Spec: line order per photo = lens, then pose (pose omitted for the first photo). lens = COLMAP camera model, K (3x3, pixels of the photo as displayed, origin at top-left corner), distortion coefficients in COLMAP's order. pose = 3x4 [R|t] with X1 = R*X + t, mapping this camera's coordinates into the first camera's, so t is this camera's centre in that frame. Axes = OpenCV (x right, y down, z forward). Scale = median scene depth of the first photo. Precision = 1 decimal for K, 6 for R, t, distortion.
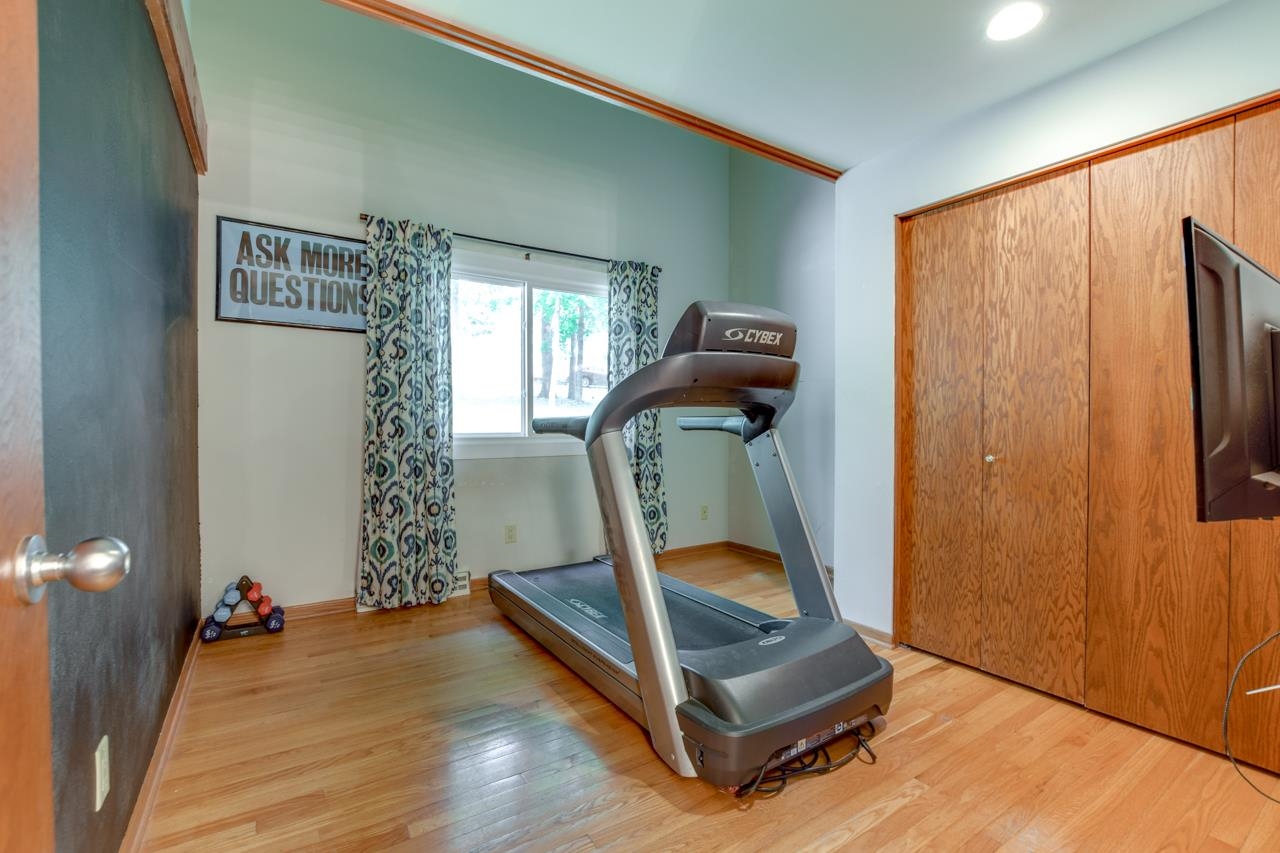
lens RADIAL K [[563.0, 0, 646.4], [0, 563.0, 424.3], [0, 0, 1]] dist [-0.024052, 0.003921]
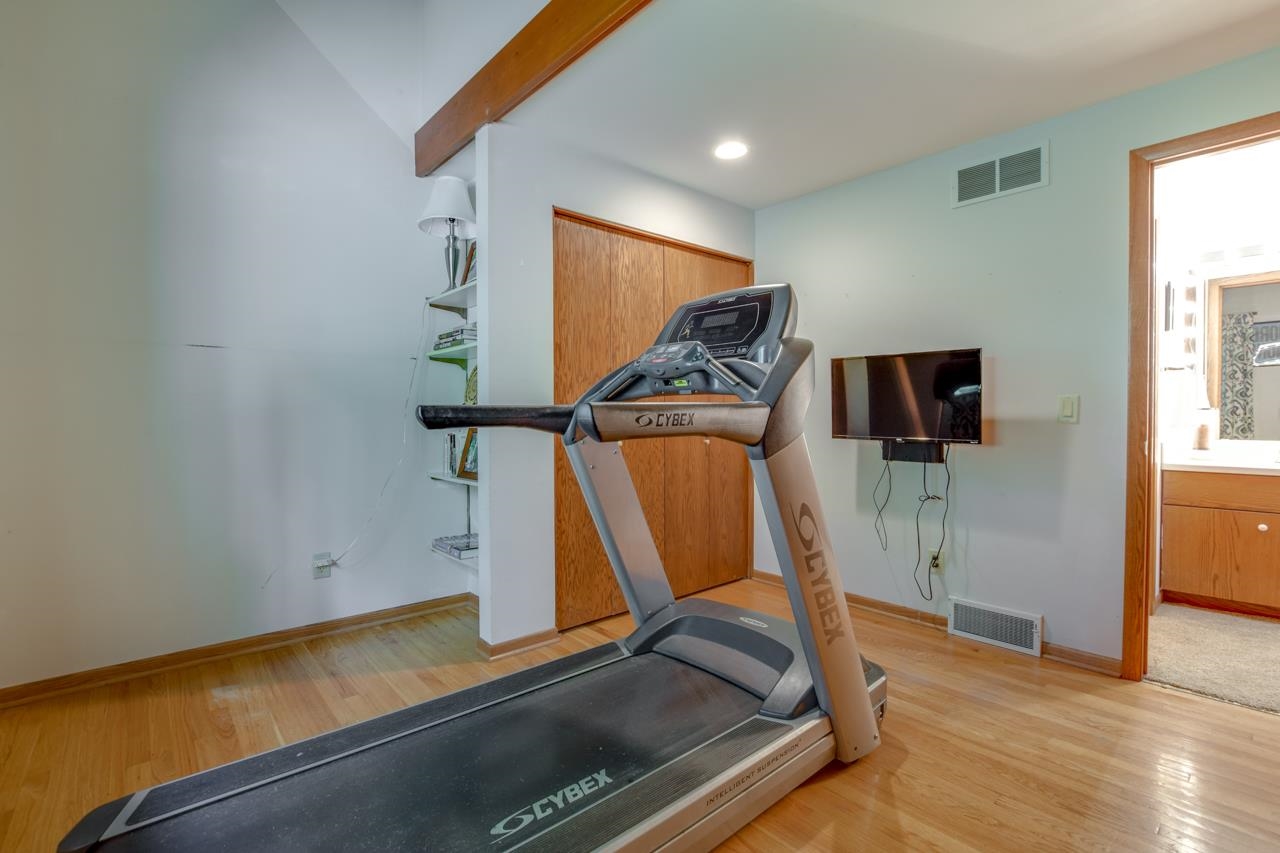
lens RADIAL K [[563.0, 0, 648.3], [0, 563.0, 424.3], [0, 0, 1]] dist [-0.024052, 0.003921]
pose [[-0.115015, -0.016122, 0.993233, -0.624255], [0.007688, 0.999824, 0.017120, -0.001734], [-0.993334, 0.009605, -0.114871, 1.042198]]
